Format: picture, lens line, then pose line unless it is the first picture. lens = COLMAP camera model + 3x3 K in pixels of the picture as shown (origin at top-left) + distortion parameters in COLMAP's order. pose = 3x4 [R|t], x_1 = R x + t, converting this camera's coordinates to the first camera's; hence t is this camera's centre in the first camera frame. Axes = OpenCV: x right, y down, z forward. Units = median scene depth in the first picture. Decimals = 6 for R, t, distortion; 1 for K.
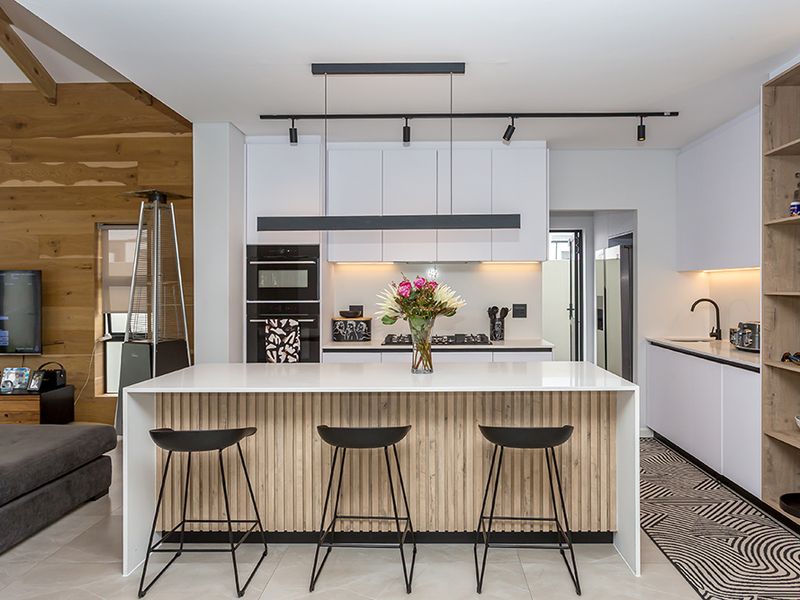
lens RADIAL K [[568.6, 0, 425.4], [0, 568.6, 284.8], [0, 0, 1]] dist [0.001666, -0.000441]
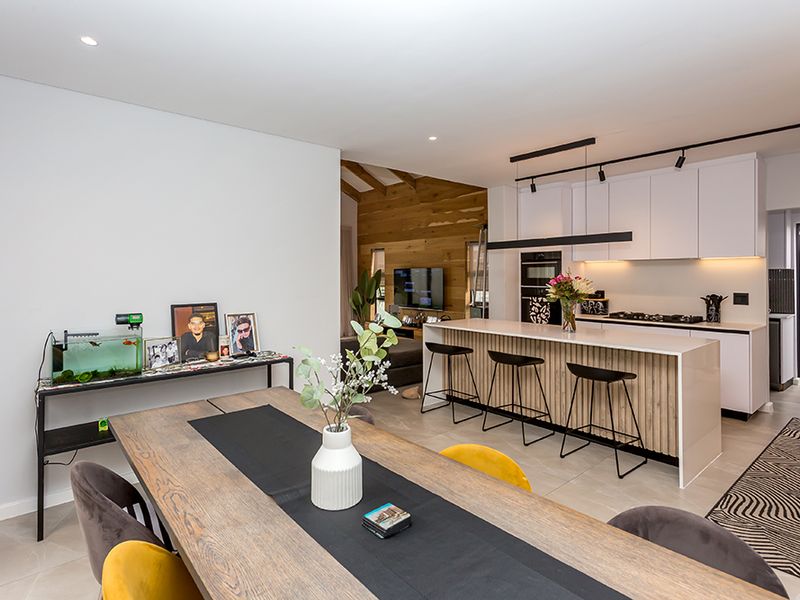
lens RADIAL K [[440.3, 0, 396.9], [0, 440.3, 275.3], [0, 0, 1]] dist [0.000612, 0.000638]
pose [[0.664514, 0.002623, -0.747271, 0.382033], [0.003359, 0.999973, 0.006497, -0.011438], [0.747268, -0.006827, 0.664487, -0.135753]]
